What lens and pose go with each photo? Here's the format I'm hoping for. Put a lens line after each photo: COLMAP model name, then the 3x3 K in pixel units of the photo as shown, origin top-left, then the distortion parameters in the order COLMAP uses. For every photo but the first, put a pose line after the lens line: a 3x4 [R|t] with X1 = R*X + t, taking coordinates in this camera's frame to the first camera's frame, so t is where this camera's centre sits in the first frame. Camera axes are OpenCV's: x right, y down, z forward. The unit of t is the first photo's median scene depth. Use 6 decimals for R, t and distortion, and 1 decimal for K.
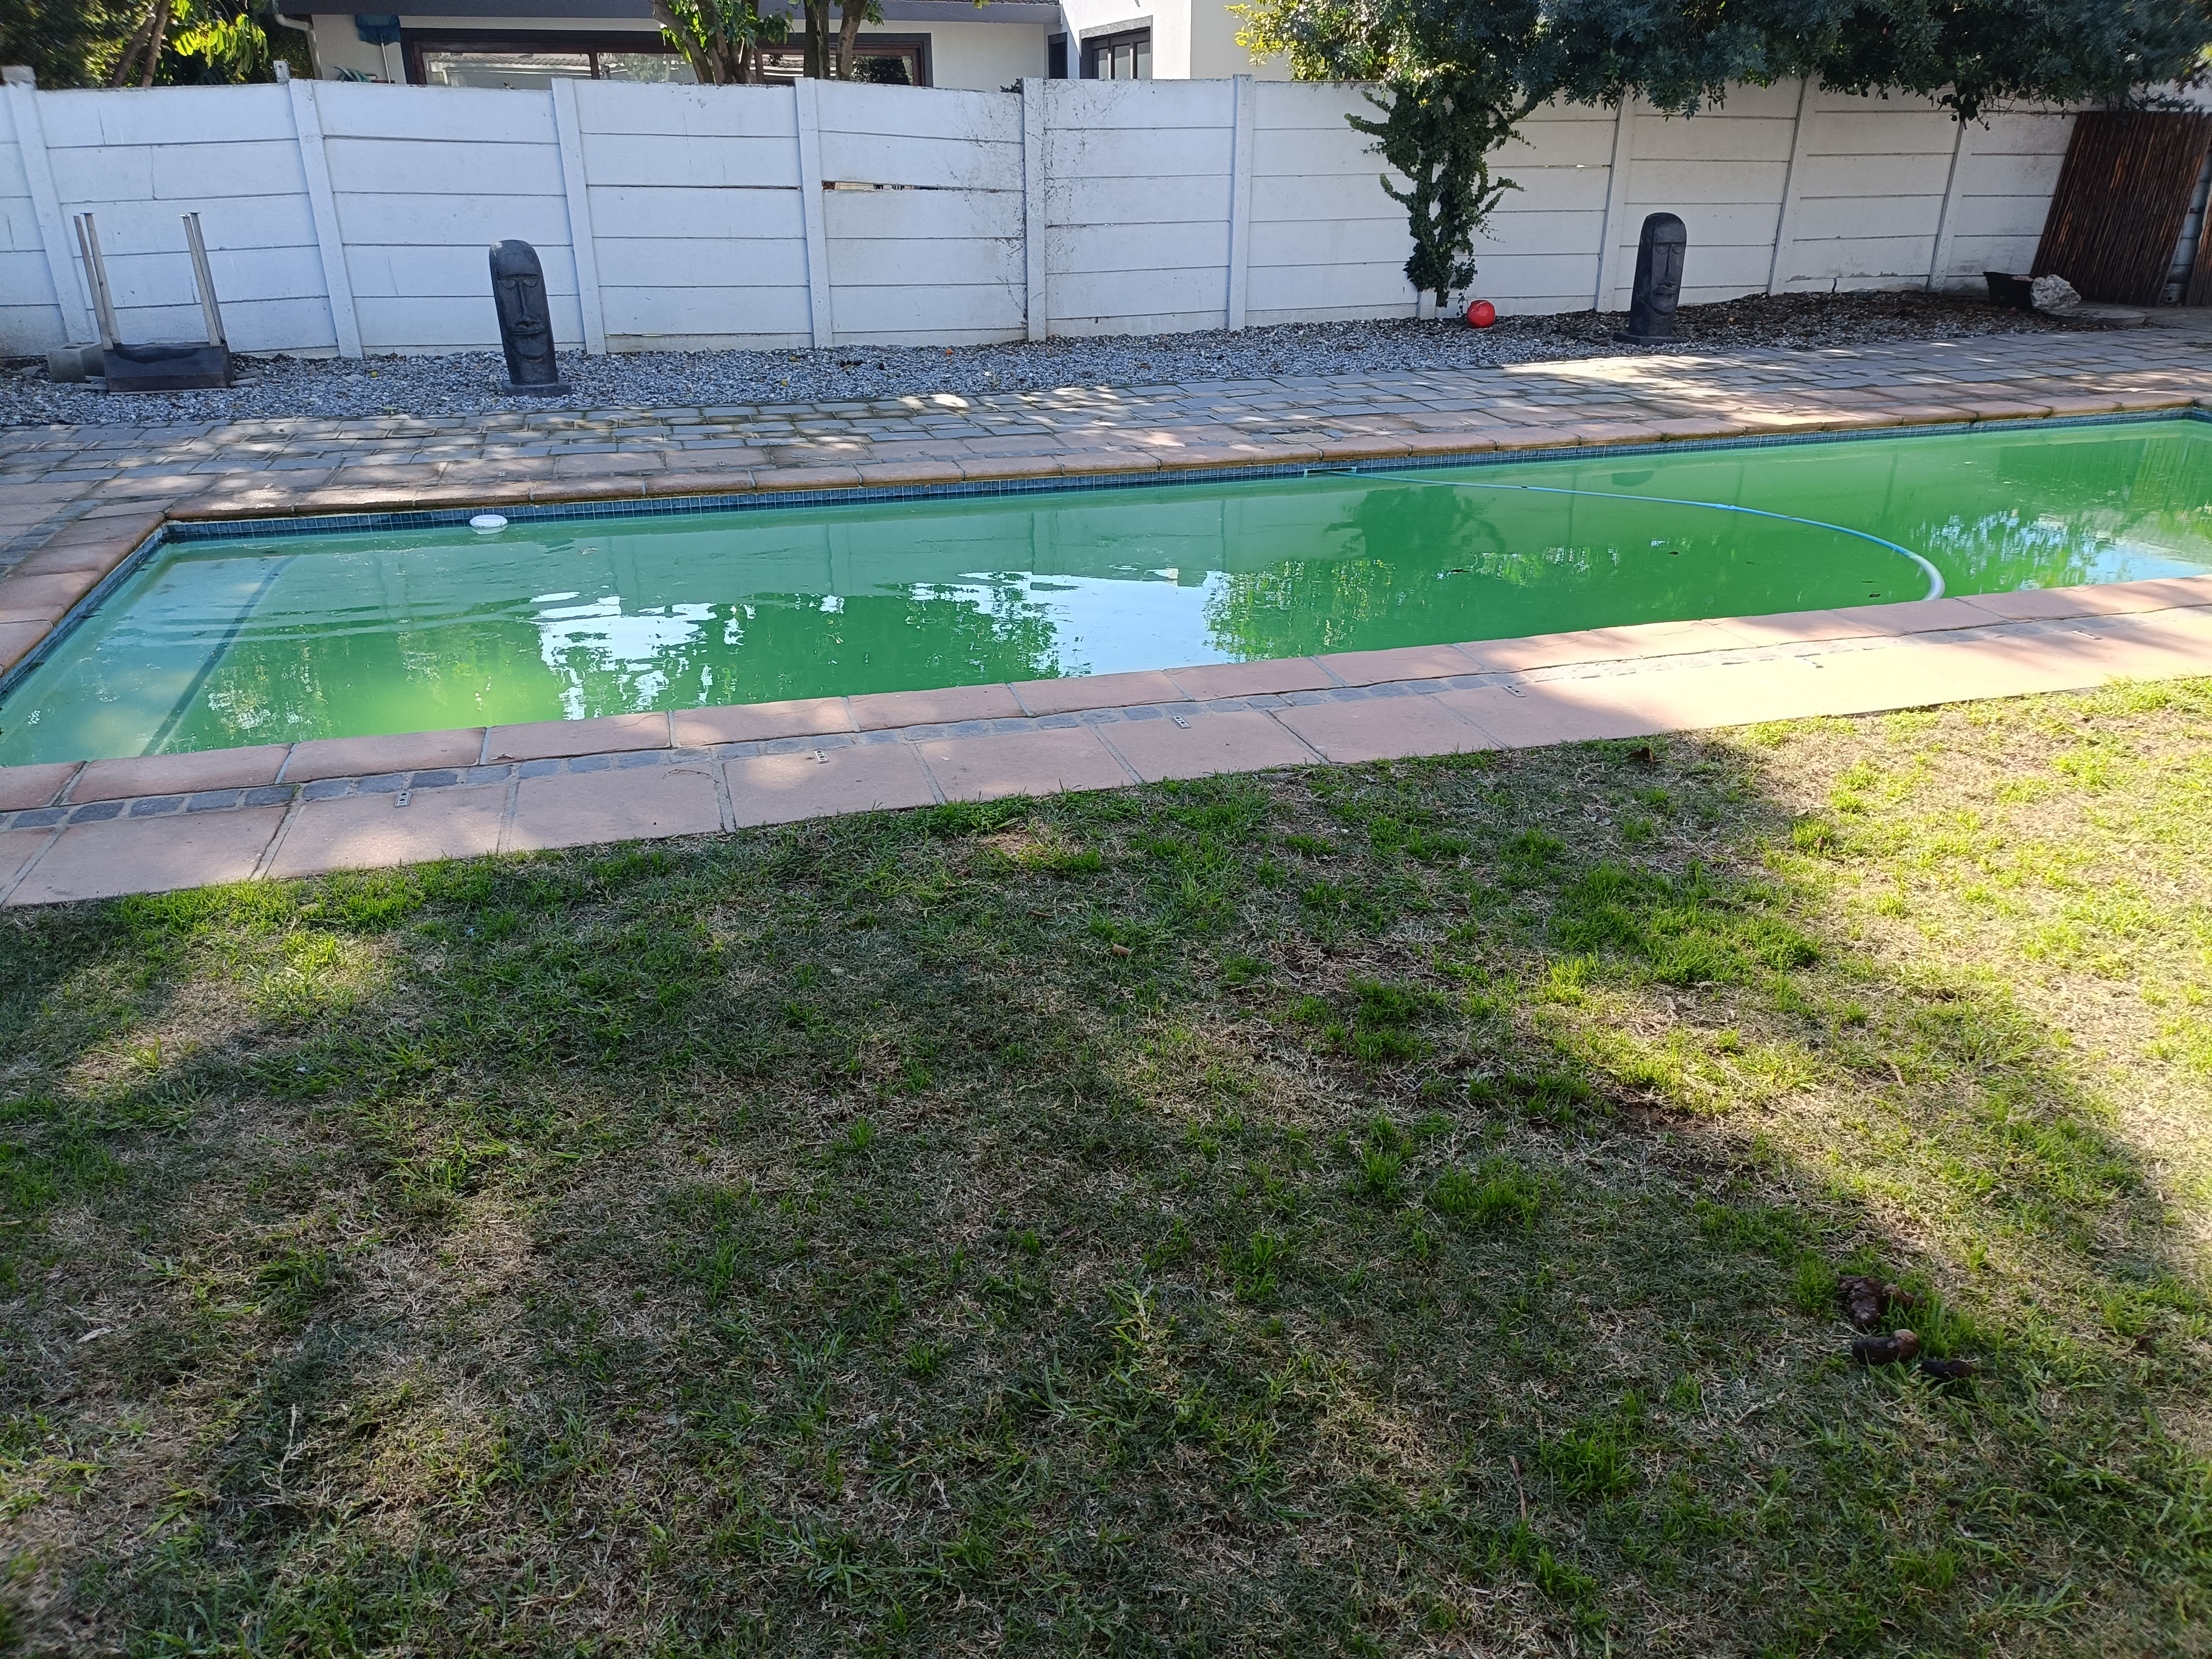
lens RADIAL K [[1579.8, 0, 1106.0], [0, 1579.8, 829.5], [0, 0, 1]] dist [0.009704, -0.004727]
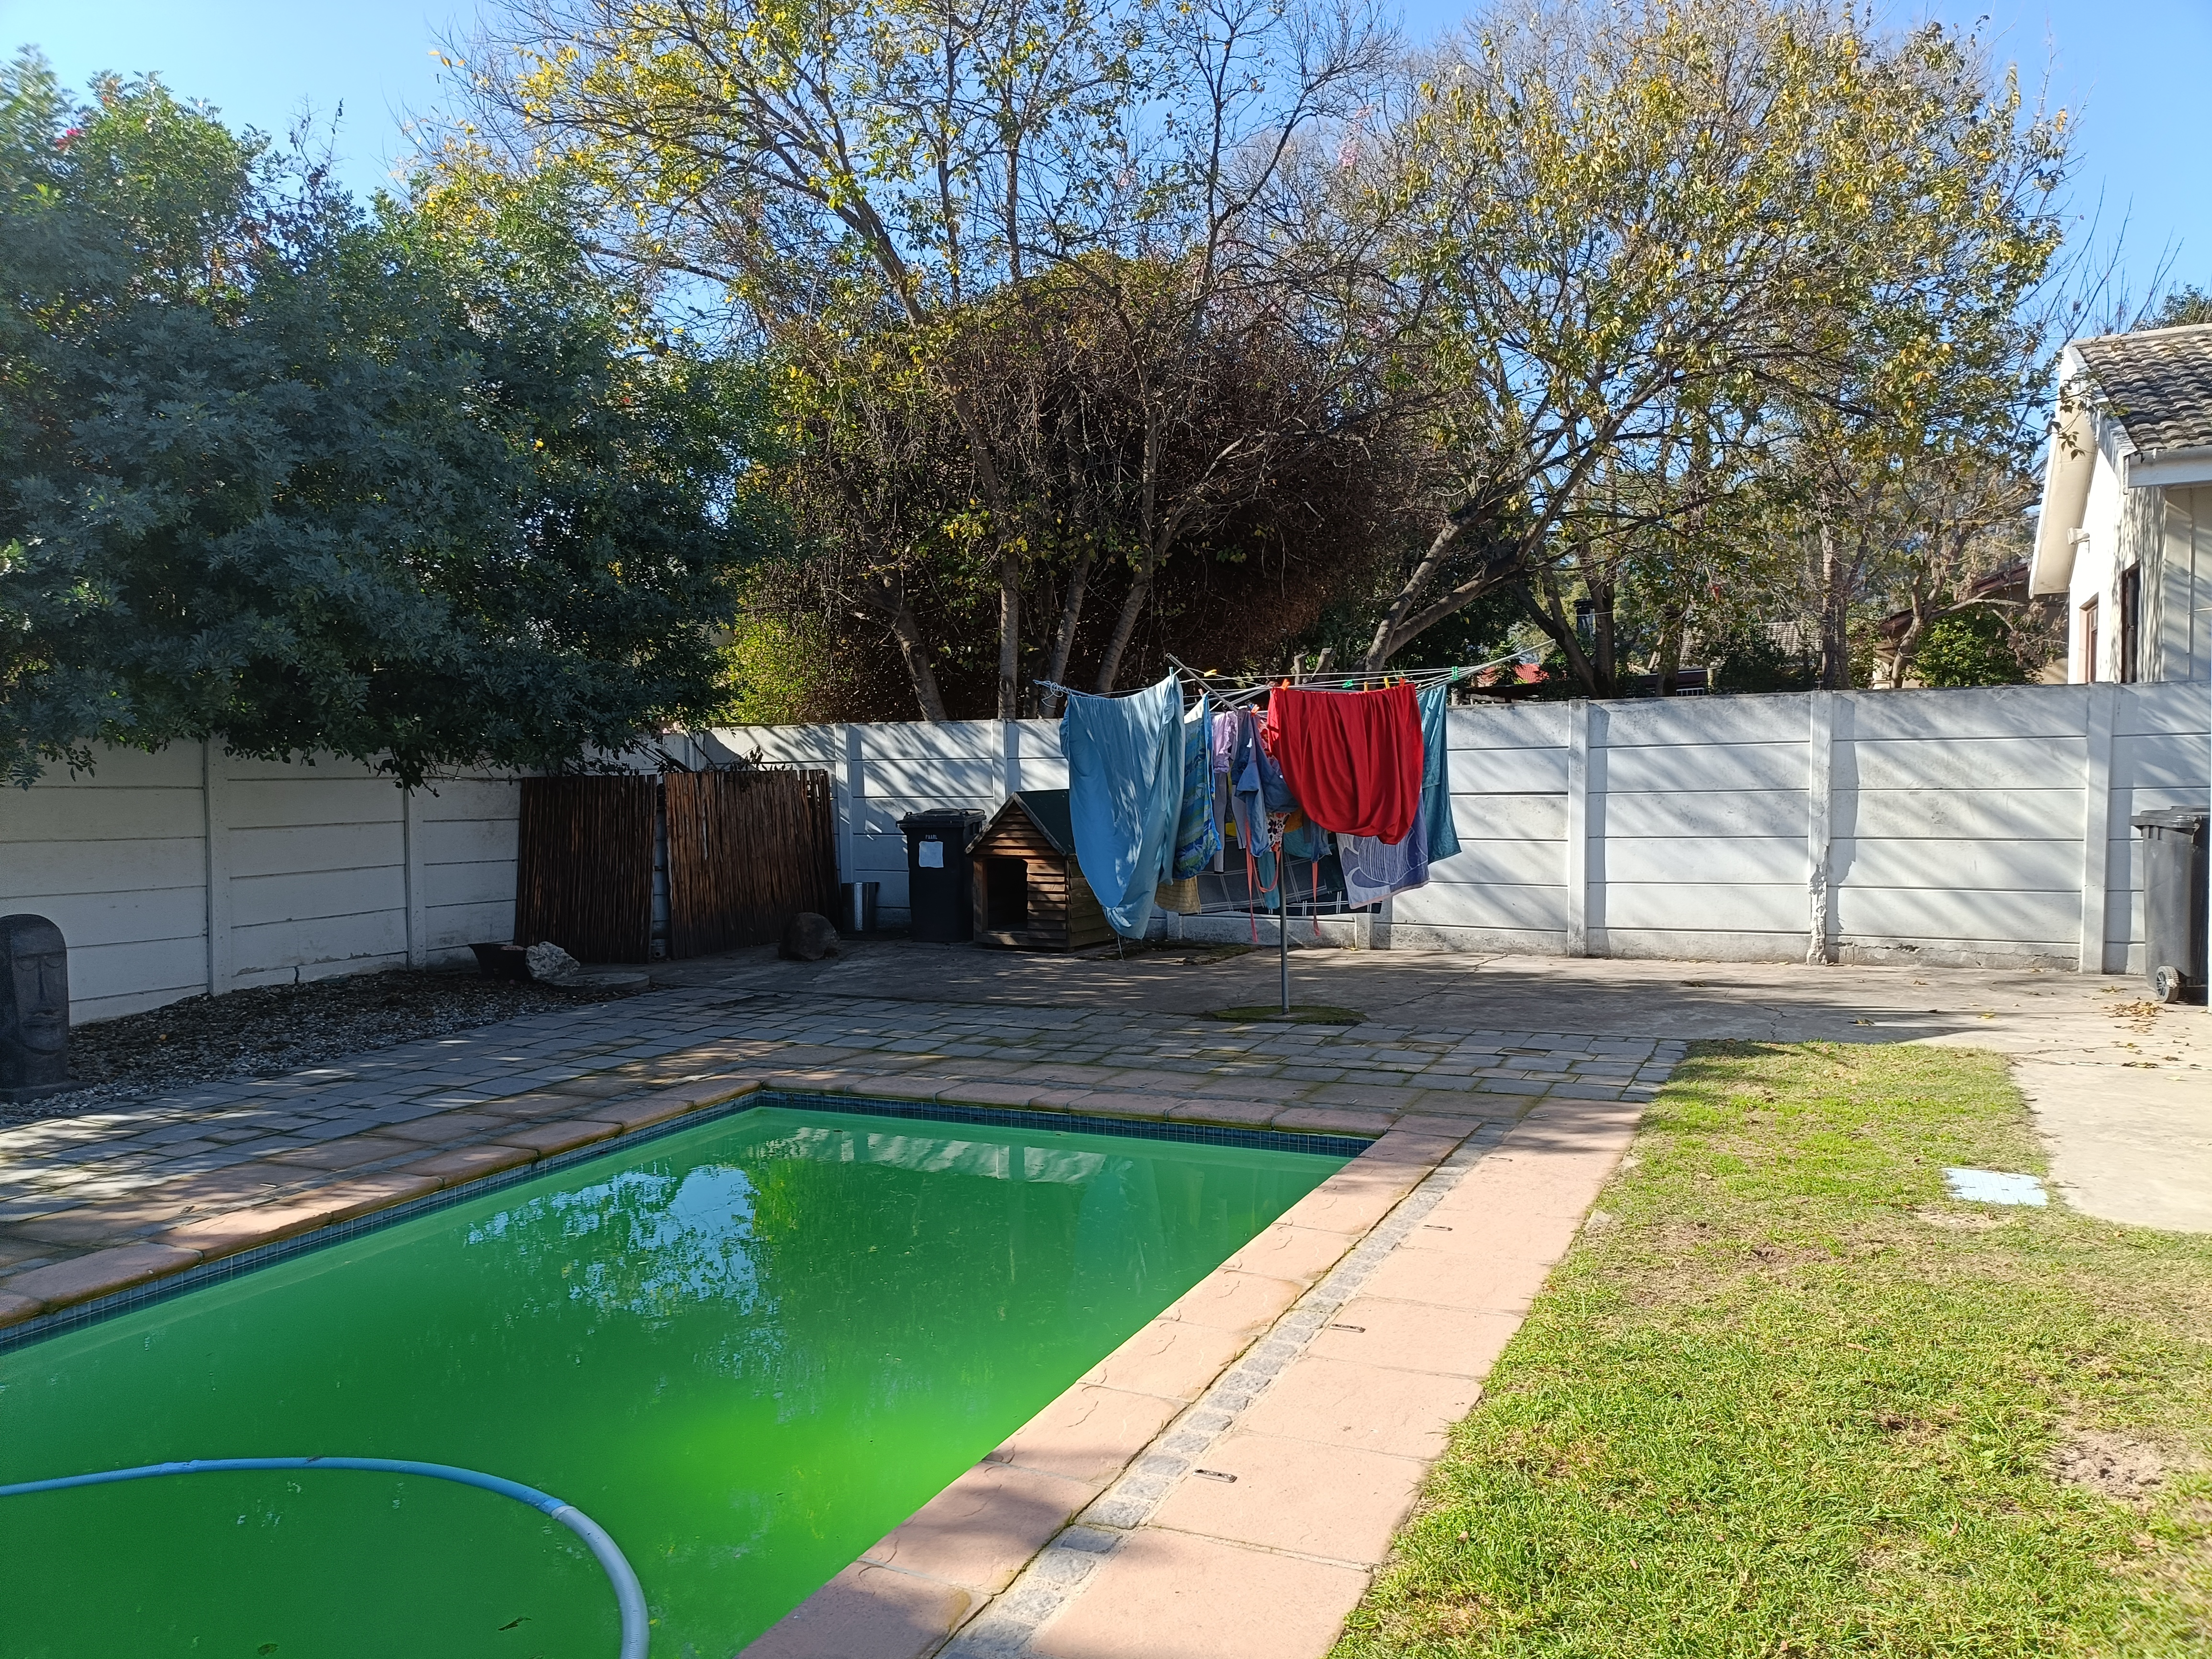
lens RADIAL K [[1579.8, 0, 1106.0], [0, 1579.8, 829.5], [0, 0, 1]] dist [0.009704, -0.004727]
pose [[0.630448, -0.032294, 0.775559, 0.107564], [0.327636, 0.916842, -0.228157, -0.102659], [-0.703697, 0.397942, 0.588602, 0.229050]]
